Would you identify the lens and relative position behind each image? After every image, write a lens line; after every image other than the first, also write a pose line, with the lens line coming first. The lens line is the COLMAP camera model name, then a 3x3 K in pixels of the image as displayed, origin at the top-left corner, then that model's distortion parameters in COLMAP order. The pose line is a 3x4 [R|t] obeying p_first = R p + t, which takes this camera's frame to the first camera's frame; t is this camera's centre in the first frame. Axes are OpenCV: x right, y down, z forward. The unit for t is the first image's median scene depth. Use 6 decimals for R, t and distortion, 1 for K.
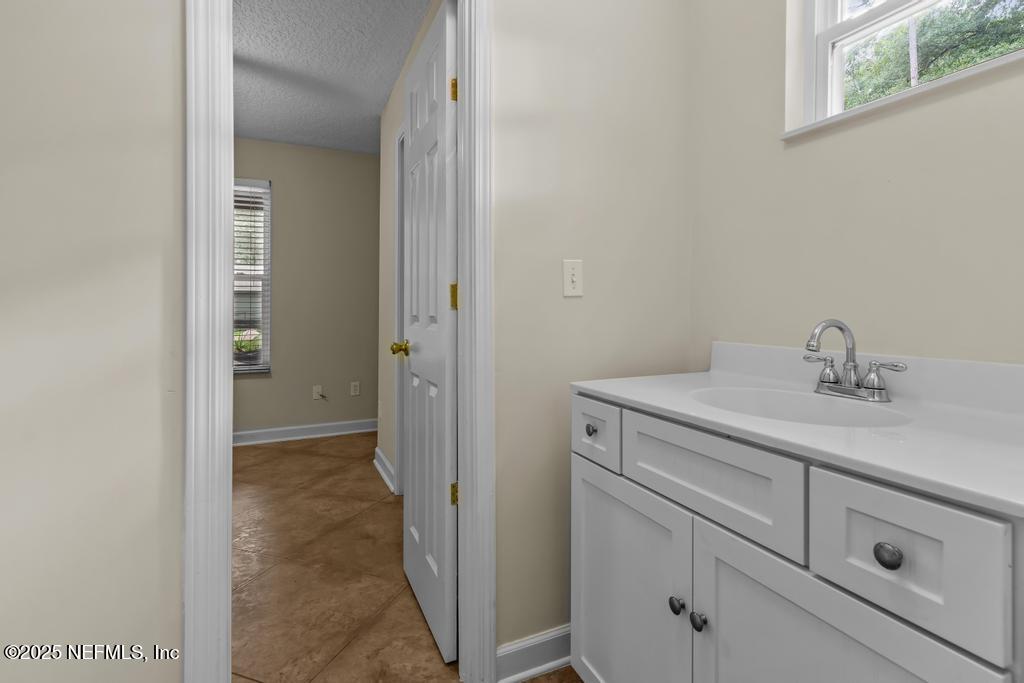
lens RADIAL K [[467.4, 0, 515.9], [0, 467.4, 311.0], [0, 0, 1]] dist [0.010307, -0.000883]
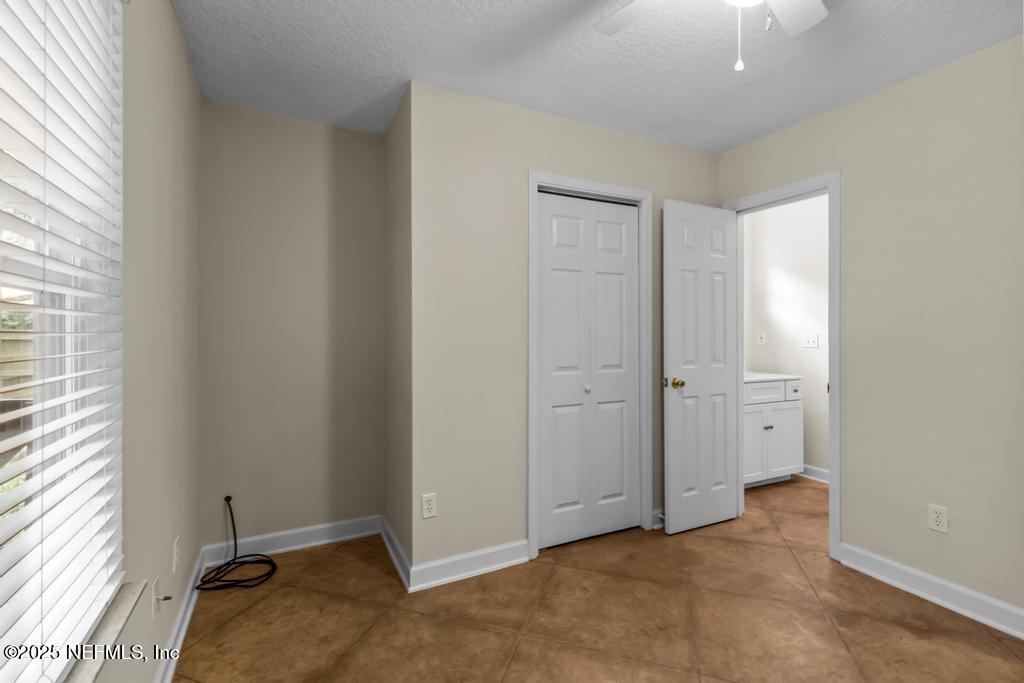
lens RADIAL K [[467.4, 0, 505.4], [0, 467.4, 338.8], [0, 0, 1]] dist [0.010307, -0.000883]
pose [[0.000239, -0.016588, 0.999862, -1.163364], [0.001061, 0.999862, 0.016588, -0.058761], [-0.999999, 0.001057, 0.000257, 1.042430]]
